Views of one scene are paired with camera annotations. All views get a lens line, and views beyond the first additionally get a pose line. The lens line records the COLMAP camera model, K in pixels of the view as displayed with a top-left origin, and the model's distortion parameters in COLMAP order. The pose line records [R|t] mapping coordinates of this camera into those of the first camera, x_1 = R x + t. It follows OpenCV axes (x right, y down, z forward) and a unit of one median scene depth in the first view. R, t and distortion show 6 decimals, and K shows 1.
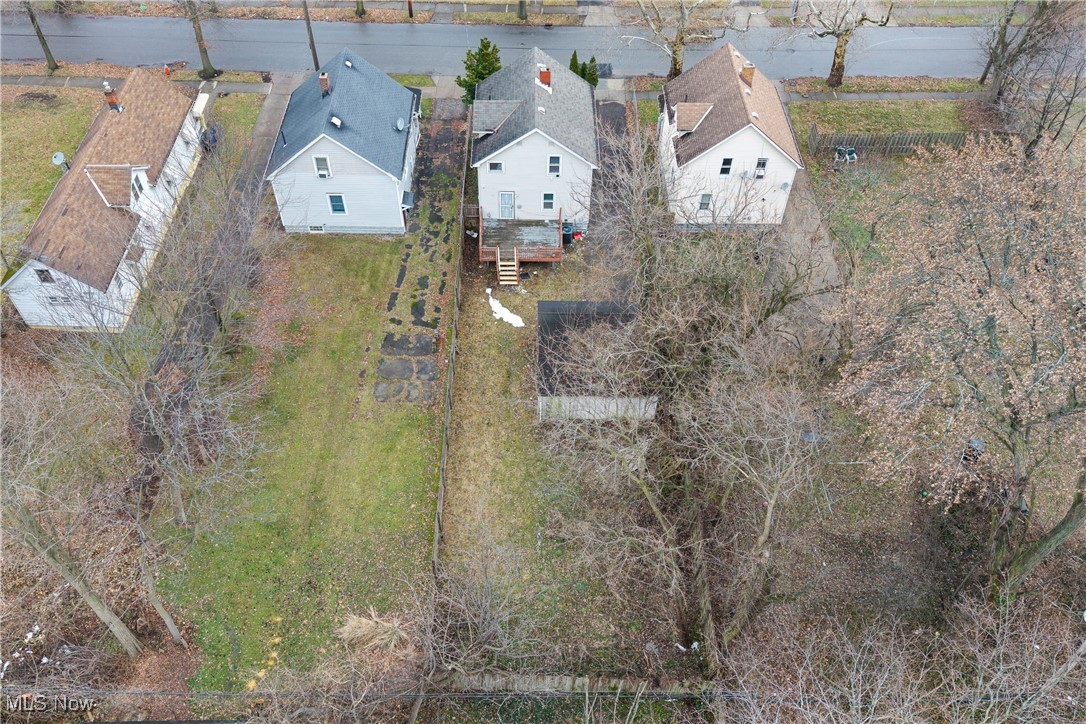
lens RADIAL K [[898.6, 0, 541.1], [0, 898.6, 370.0], [0, 0, 1]] dist [0.145950, -0.334093]
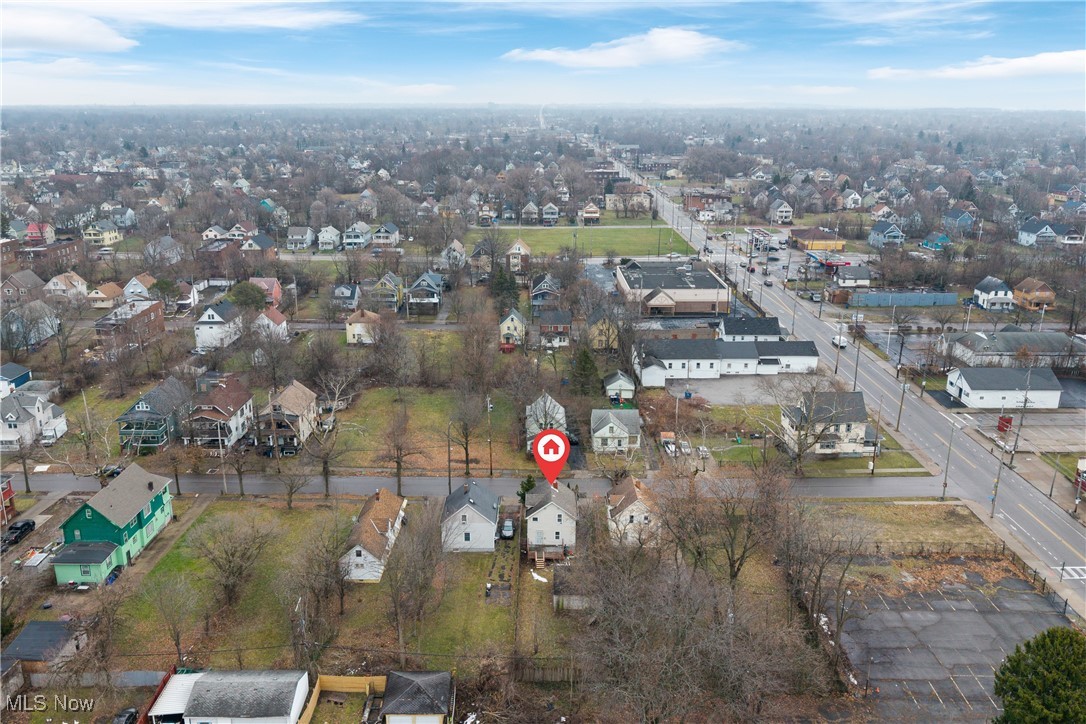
lens RADIAL K [[898.6, 0, 541.1], [0, 898.6, 370.0], [0, 0, 1]] dist [0.145950, -0.334093]
pose [[0.999910, -0.007546, -0.011116, -0.004814], [0.000533, 0.848981, -0.528423, 0.692830], [0.013425, 0.528370, 0.848908, -1.220982]]
